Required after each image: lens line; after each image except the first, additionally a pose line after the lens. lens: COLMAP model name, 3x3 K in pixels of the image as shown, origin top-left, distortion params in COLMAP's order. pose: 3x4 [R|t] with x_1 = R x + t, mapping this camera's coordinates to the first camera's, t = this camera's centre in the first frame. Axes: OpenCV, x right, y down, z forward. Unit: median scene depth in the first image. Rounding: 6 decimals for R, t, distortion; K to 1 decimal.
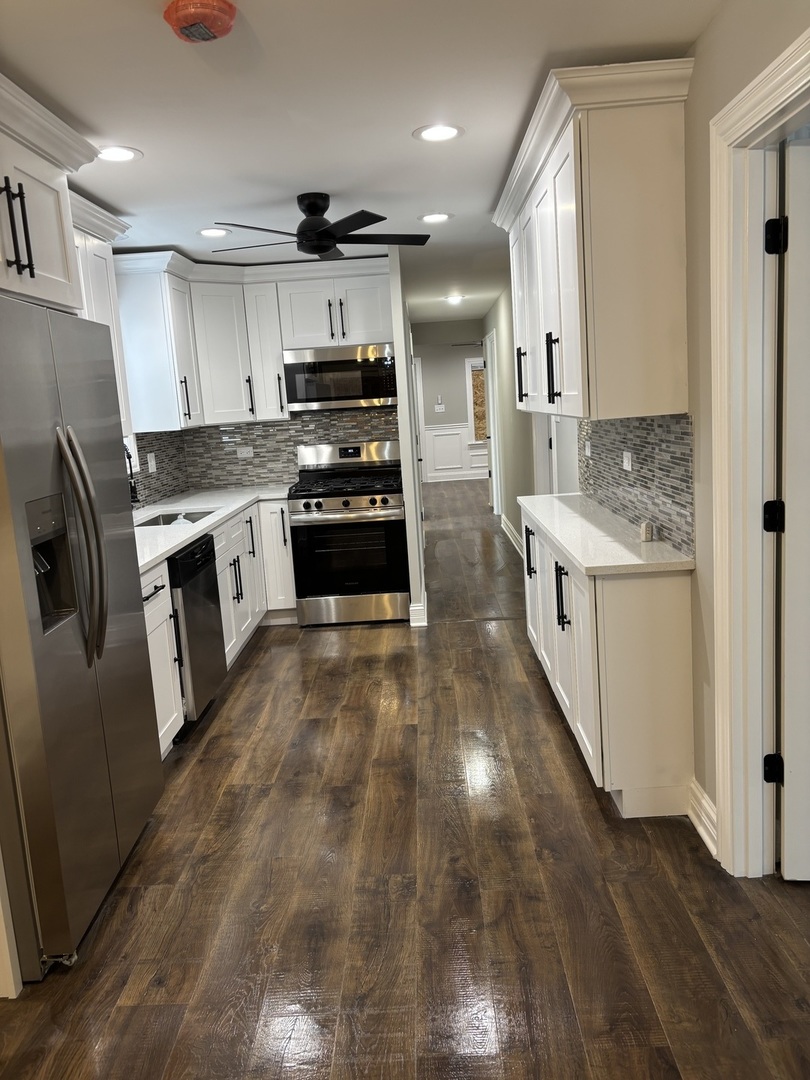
lens RADIAL K [[822.2, 0, 409.3], [0, 822.2, 545.8], [0, 0, 1]] dist [0.076907, -0.094016]
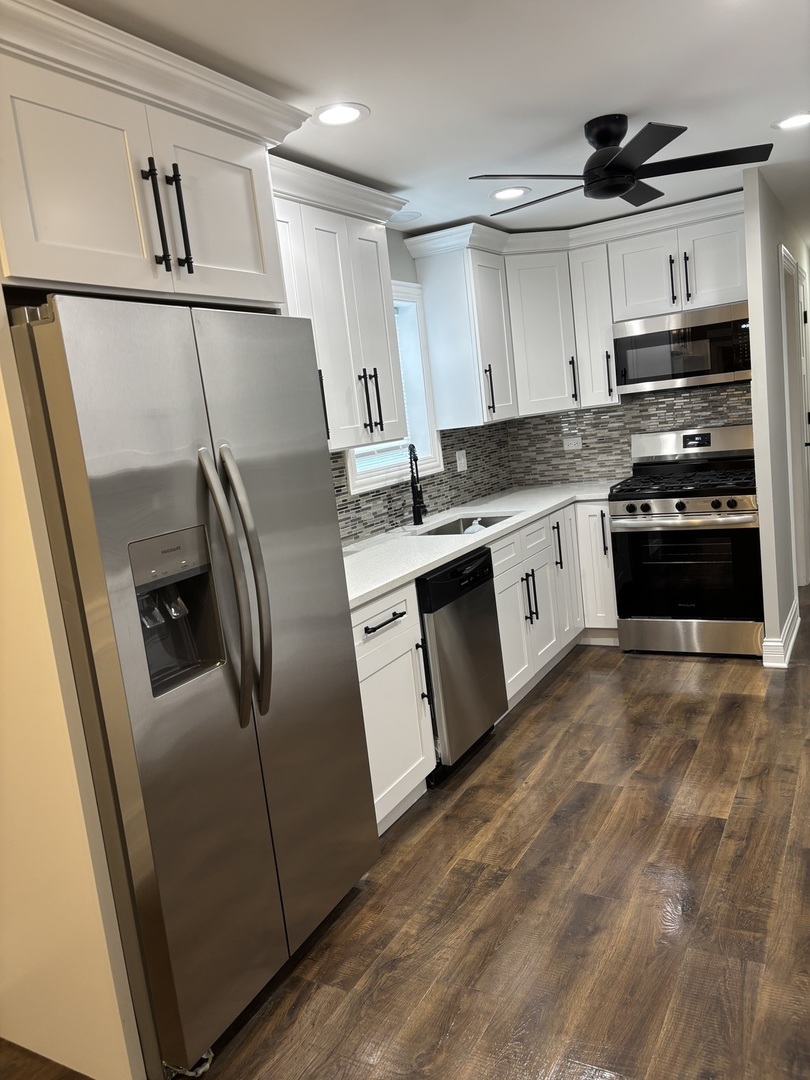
lens RADIAL K [[822.2, 0, 409.3], [0, 822.2, 545.8], [0, 0, 1]] dist [0.076907, -0.094016]
pose [[0.879015, 0.035307, -0.475485, 0.091891], [-0.022392, 0.999211, 0.032801, -0.039670], [0.476268, -0.018186, 0.879112, 0.189207]]
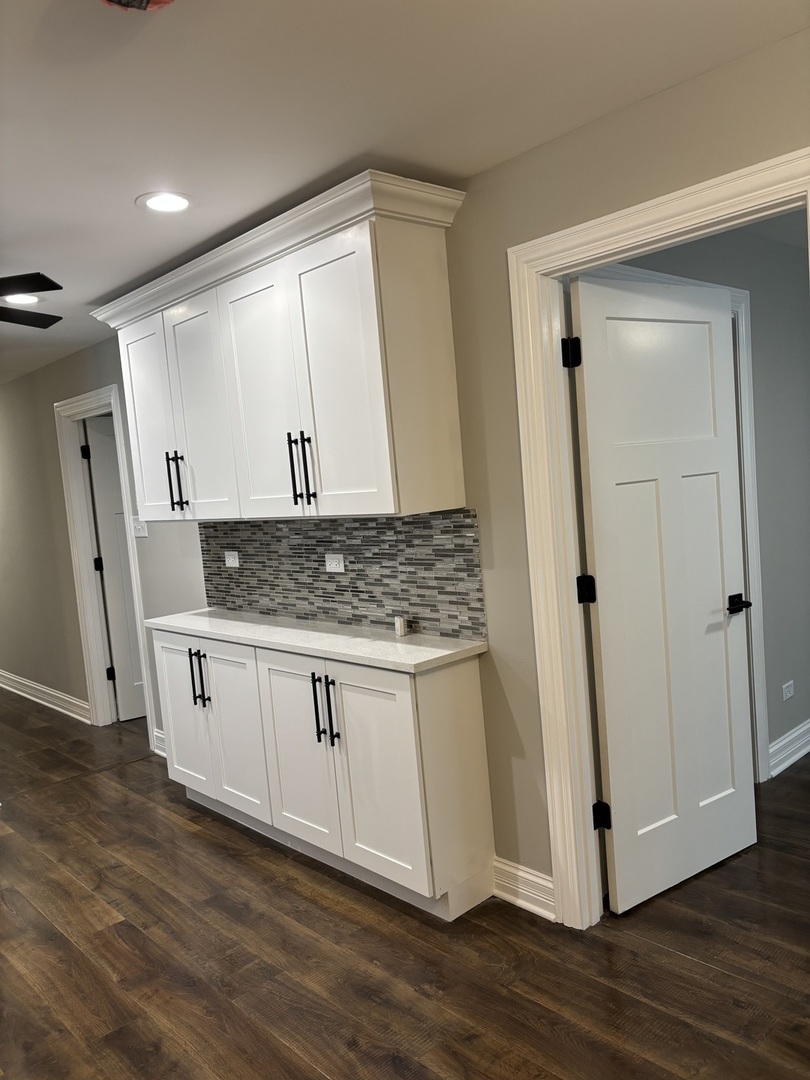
lens RADIAL K [[816.8, 0, 389.2], [0, 816.8, 559.1], [0, 0, 1]] dist [0.076484, -0.103287]
pose [[0.724712, -0.061999, 0.686257, -0.282369], [0.156443, 0.984740, -0.076244, -0.017003], [-0.671058, 0.162615, 0.723352, 0.187418]]
